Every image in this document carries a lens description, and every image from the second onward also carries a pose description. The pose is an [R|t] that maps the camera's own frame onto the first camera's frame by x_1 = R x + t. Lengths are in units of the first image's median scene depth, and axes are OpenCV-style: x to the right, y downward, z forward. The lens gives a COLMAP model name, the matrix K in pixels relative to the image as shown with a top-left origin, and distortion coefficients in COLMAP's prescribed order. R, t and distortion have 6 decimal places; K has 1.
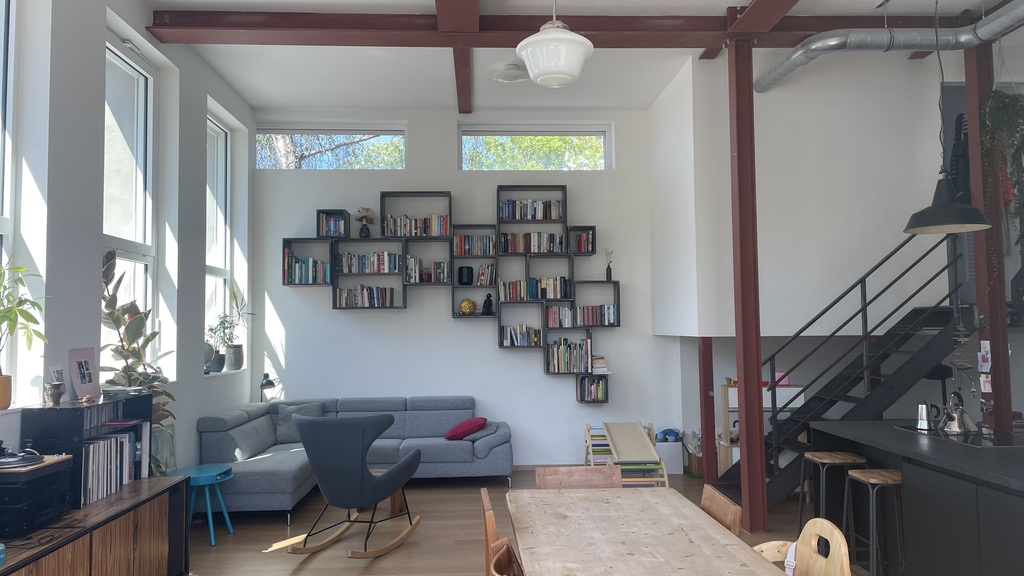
lens RADIAL K [[764.2, 0, 511.5], [0, 764.2, 286.6], [0, 0, 1]] dist [0.058144, -0.051017]
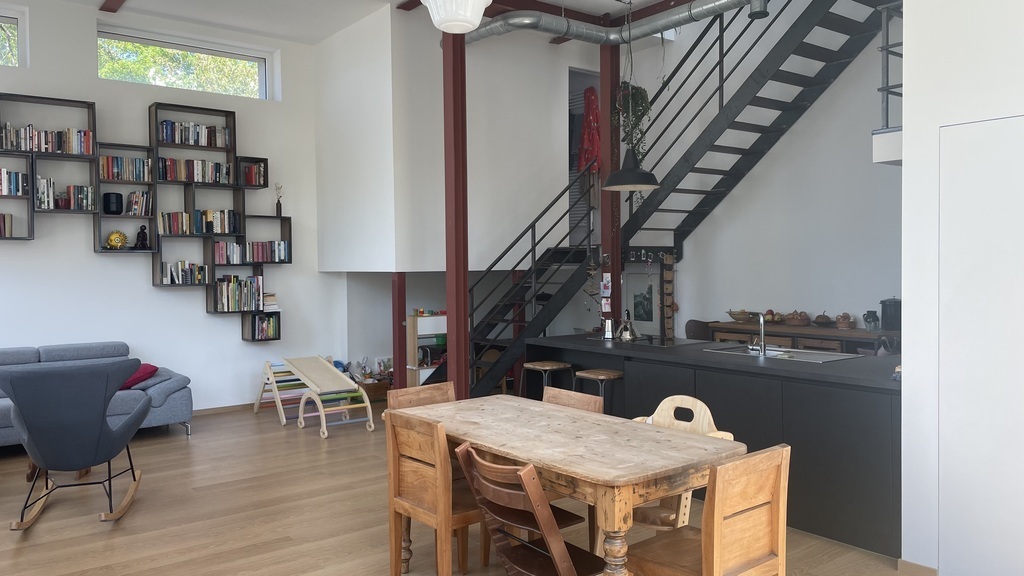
lens RADIAL K [[764.2, 0, 516.9], [0, 764.2, 292.9], [0, 0, 1]] dist [0.058144, -0.051017]
pose [[0.816257, -0.019384, 0.577364, -0.196966], [-0.029863, 0.996685, 0.075680, 0.006545], [-0.576917, -0.079016, 0.812972, 0.017166]]
